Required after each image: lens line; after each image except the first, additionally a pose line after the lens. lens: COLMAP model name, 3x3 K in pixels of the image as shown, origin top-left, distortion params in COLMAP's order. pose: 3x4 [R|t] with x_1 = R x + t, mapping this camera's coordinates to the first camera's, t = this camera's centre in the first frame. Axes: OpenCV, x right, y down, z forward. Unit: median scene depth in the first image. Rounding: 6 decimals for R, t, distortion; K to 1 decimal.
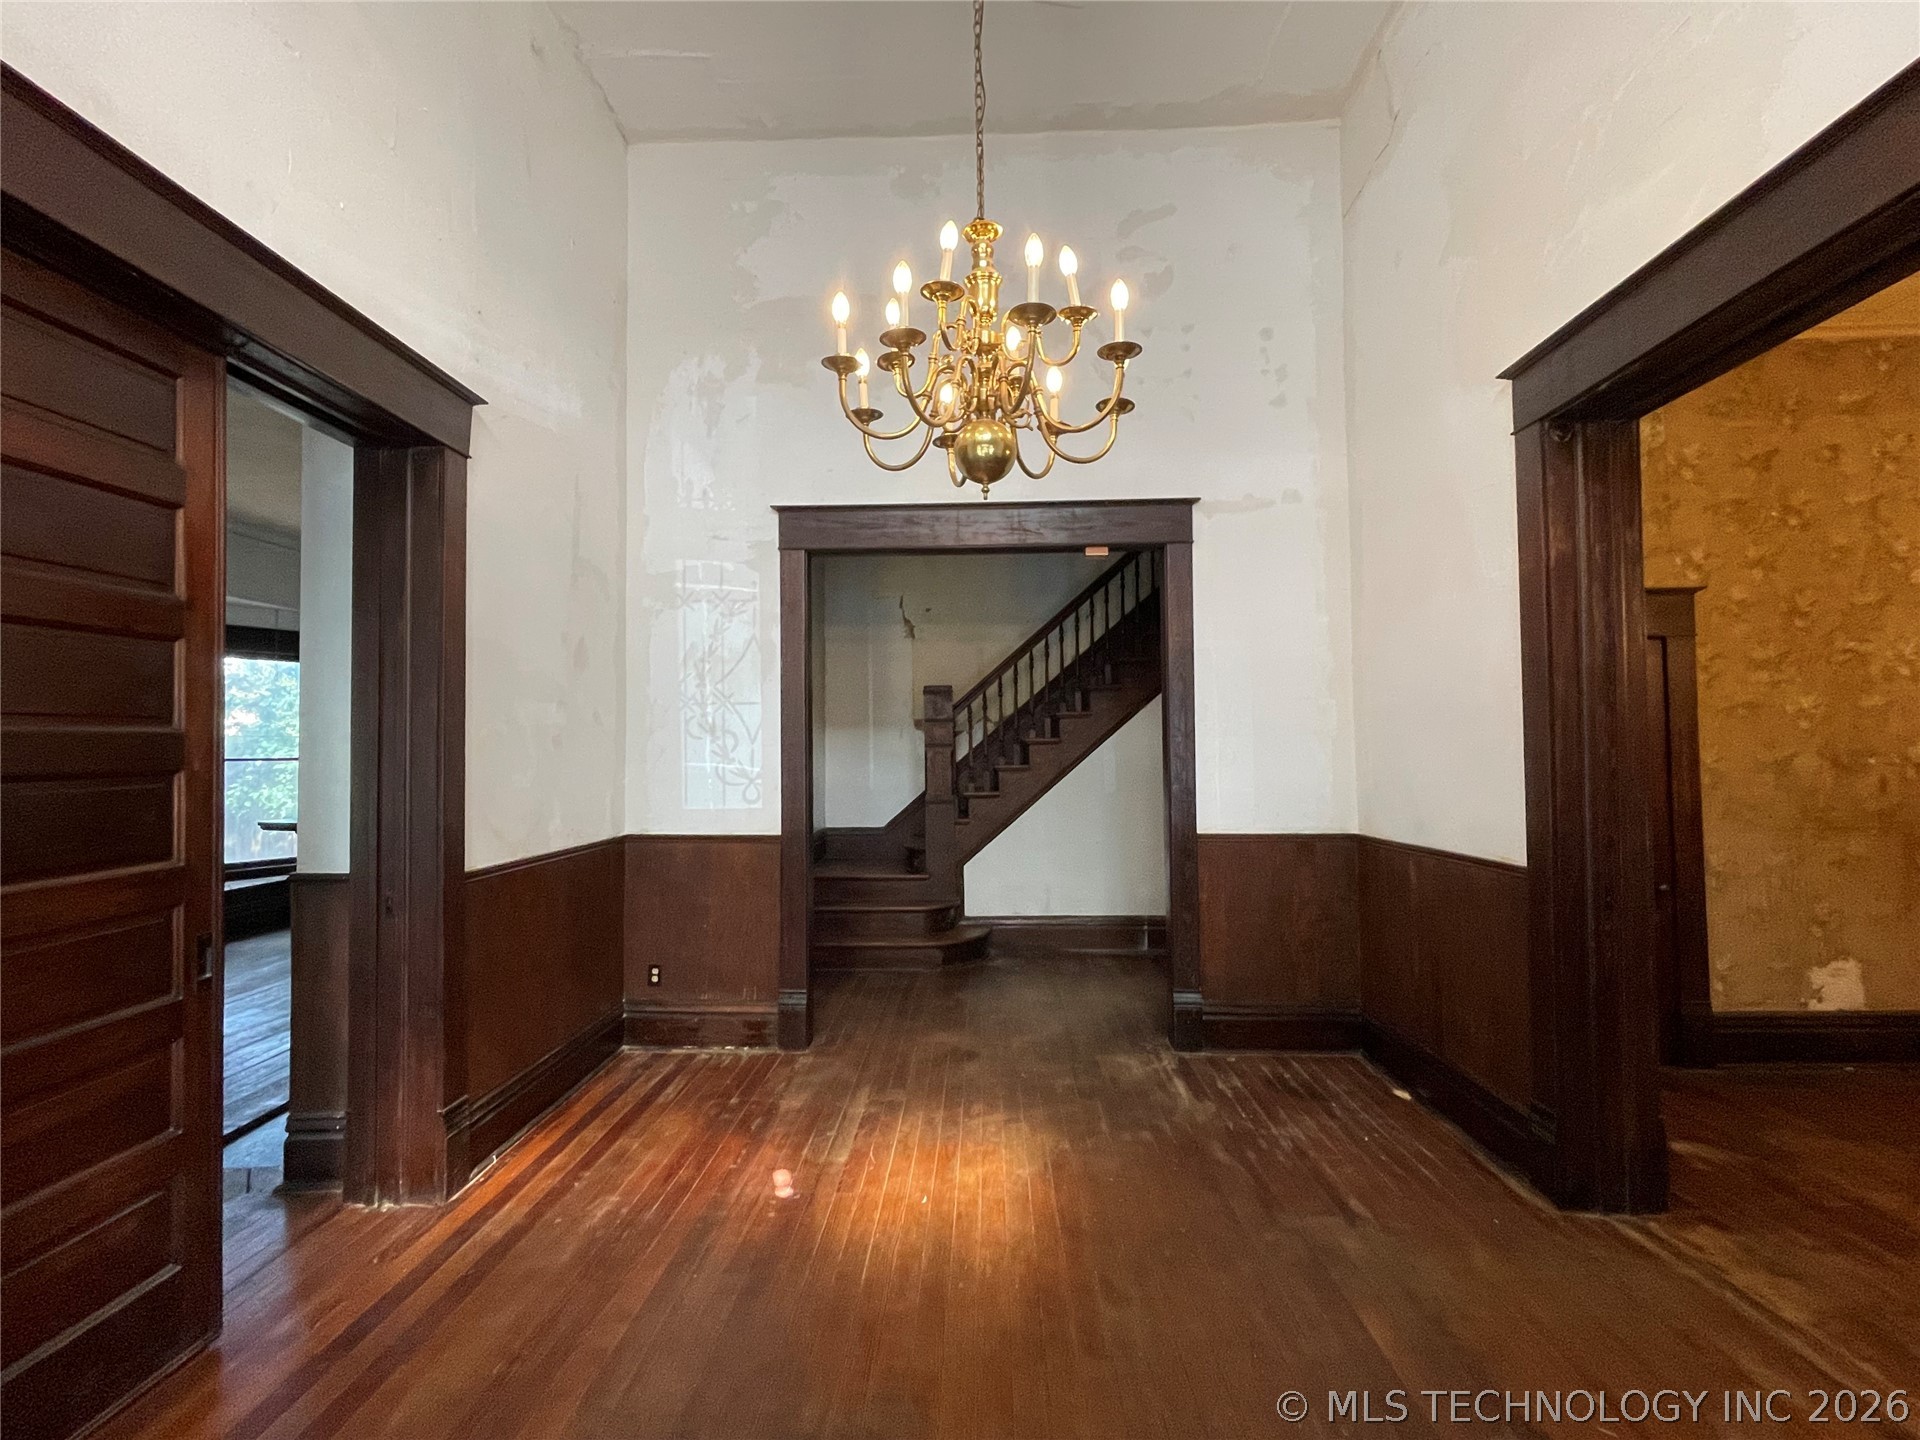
lens RADIAL K [[866.5, 0, 963.6], [0, 866.5, 713.9], [0, 0, 1]] dist [-0.001427, -0.003313]
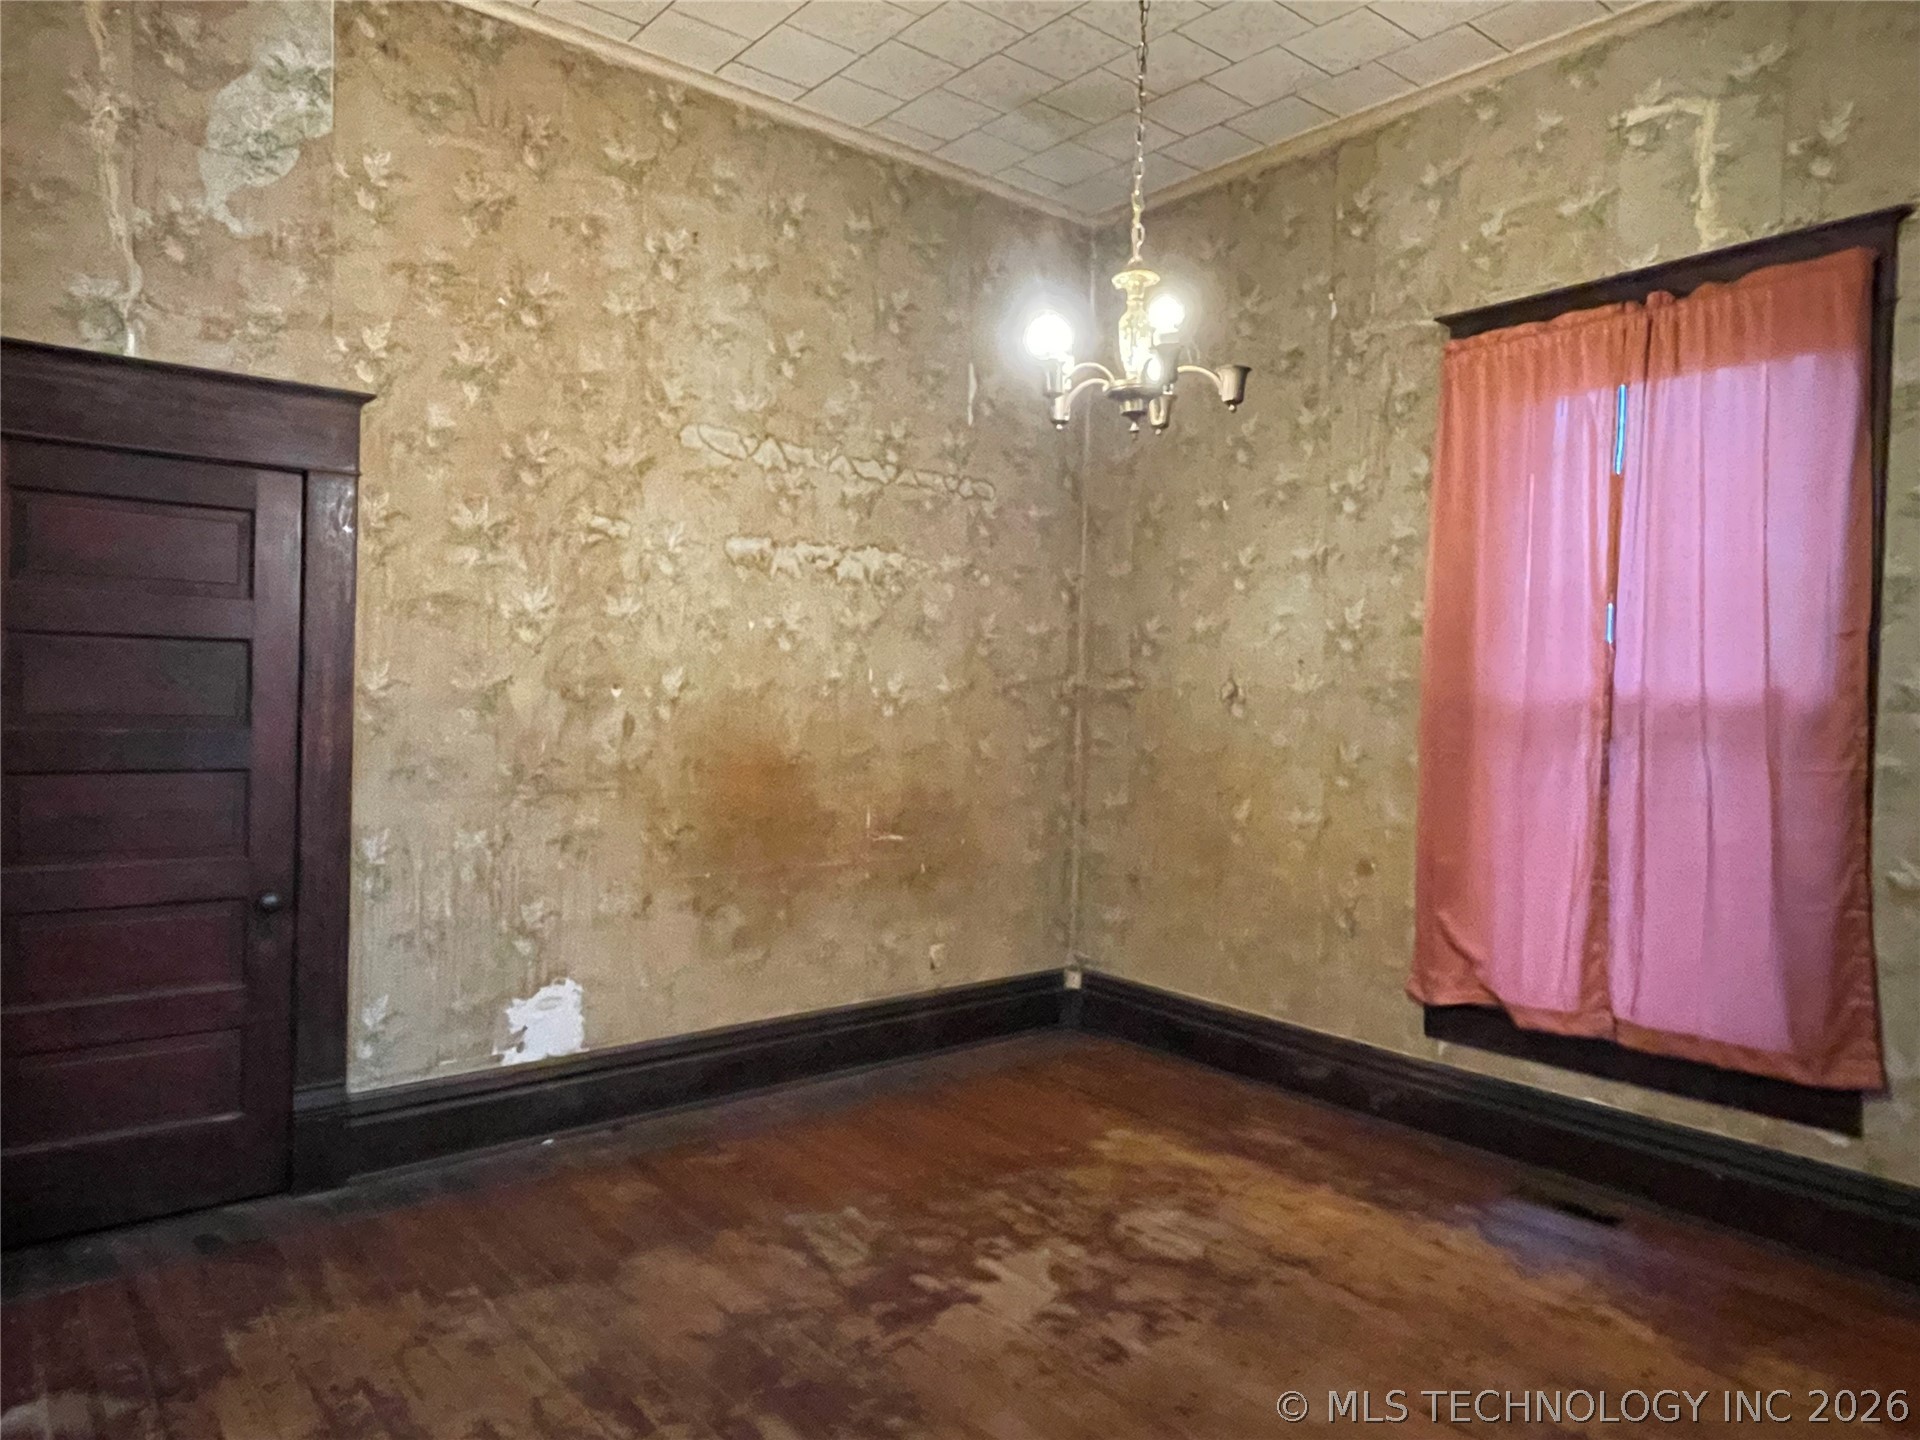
lens RADIAL K [[1229.3, 0, 959.2], [0, 1229.3, 715.1], [0, 0, 1]] dist [0.000372, -0.002403]
pose [[0.734775, 0.014987, 0.678146, 0.582362], [-0.059024, 0.997376, 0.041911, 0.014312], [-0.675738, -0.070822, 0.733732, 0.086734]]
